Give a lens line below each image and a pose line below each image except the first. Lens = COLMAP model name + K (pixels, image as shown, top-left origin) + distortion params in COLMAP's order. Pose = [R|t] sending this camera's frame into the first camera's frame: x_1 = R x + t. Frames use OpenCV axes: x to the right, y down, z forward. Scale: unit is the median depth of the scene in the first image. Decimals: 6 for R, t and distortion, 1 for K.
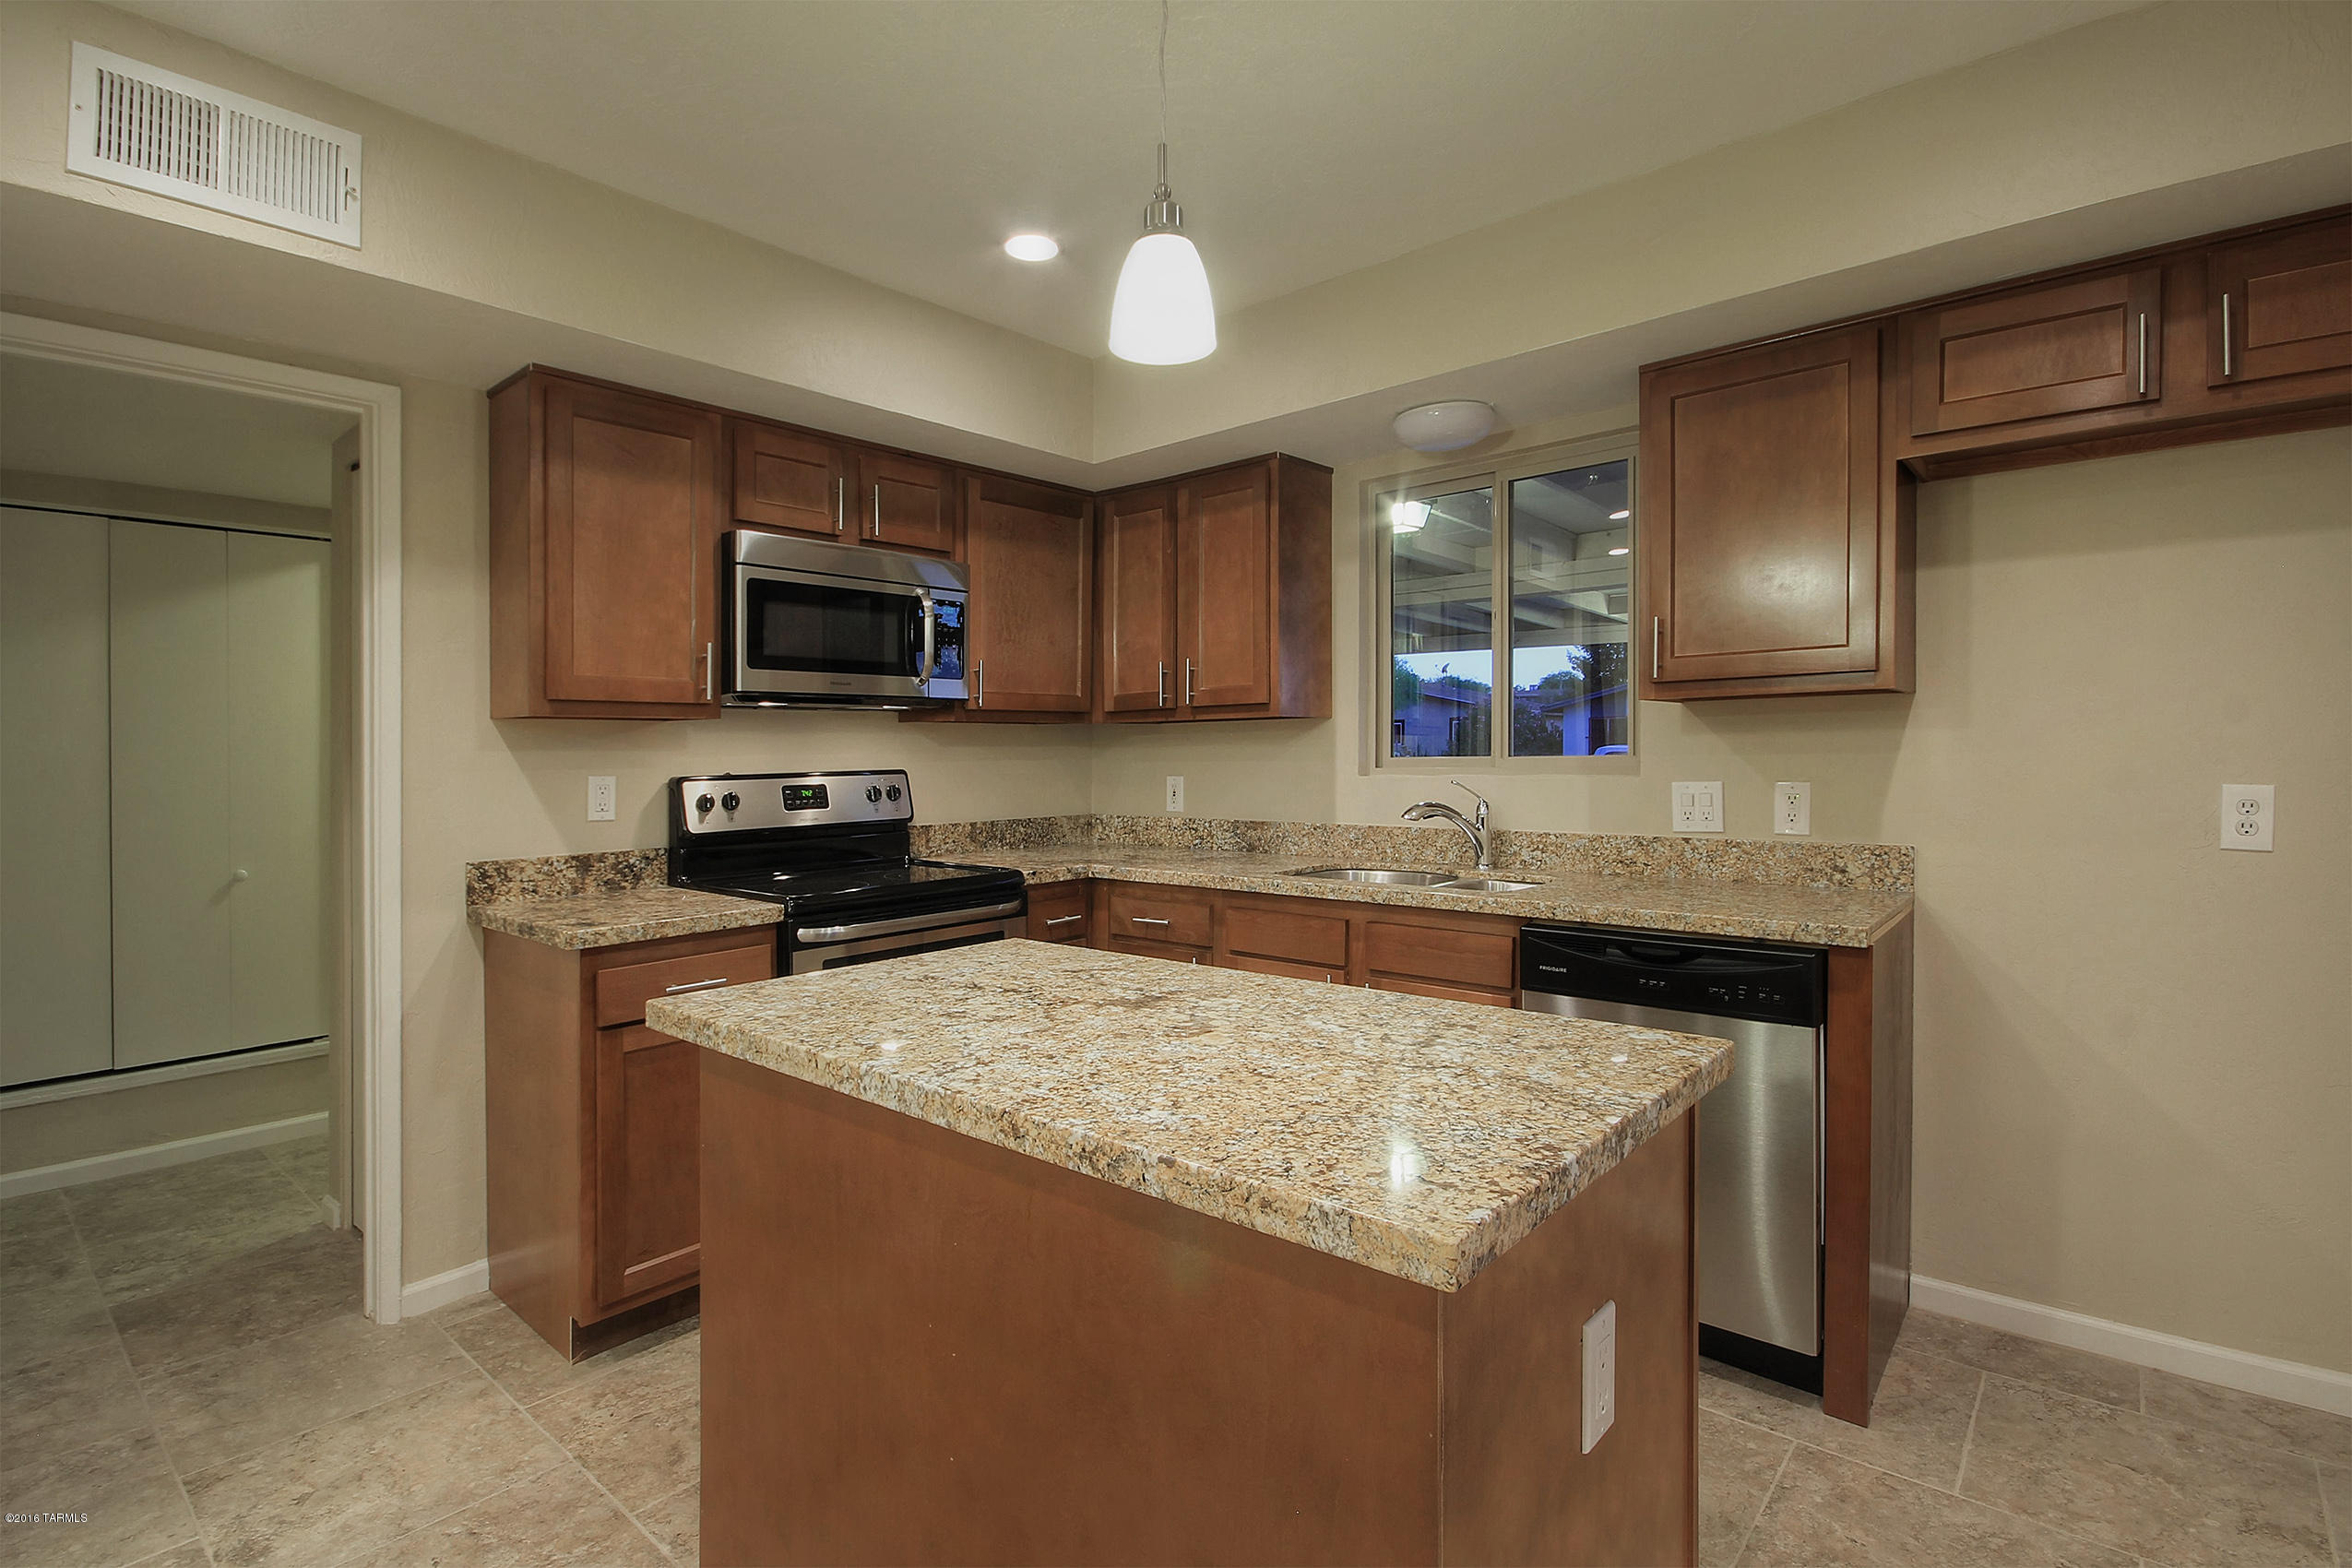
lens RADIAL K [[1139.1, 0, 1195.4], [0, 1139.1, 810.0], [0, 0, 1]] dist [0.000217, 0.000203]
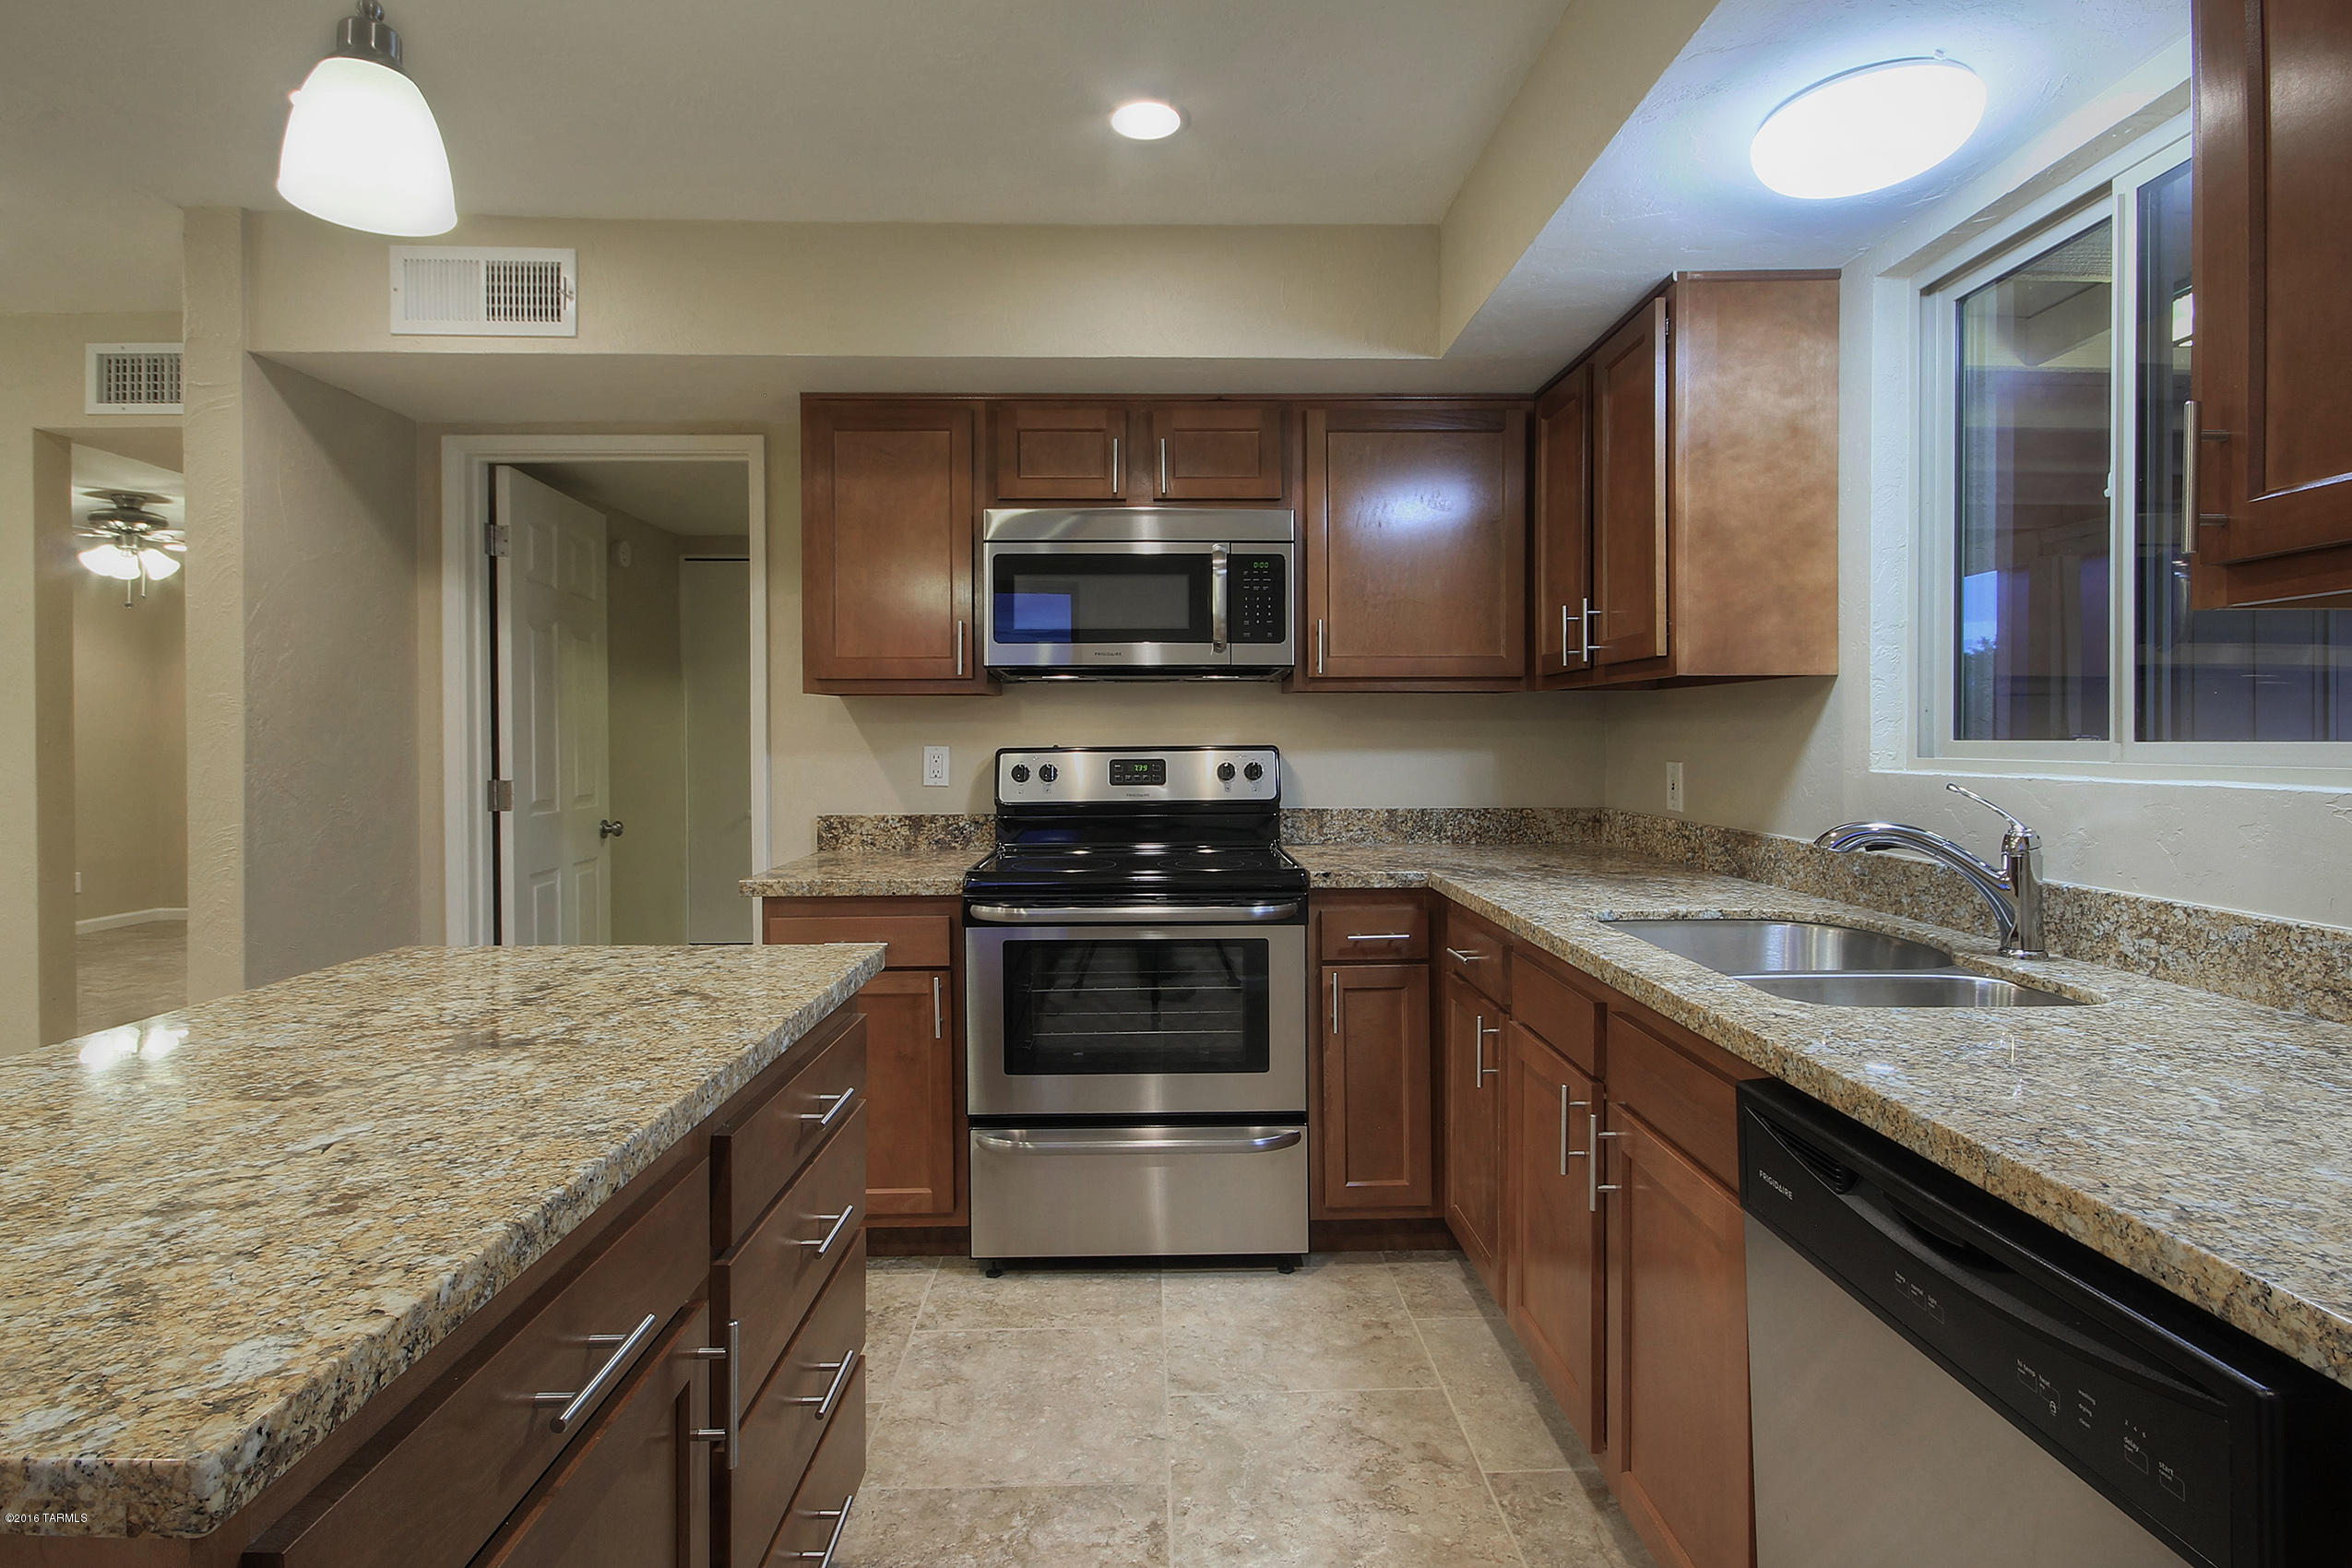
lens RADIAL K [[1097.4, 0, 1130.5], [0, 1097.4, 777.4], [0, 0, 1]] dist [-0.002368, 0.000370]
pose [[0.664678, 0.039767, -0.746070, 0.396502], [-0.043556, 0.998947, 0.014442, -0.022235], [0.745859, 0.022896, 0.665710, 0.408155]]
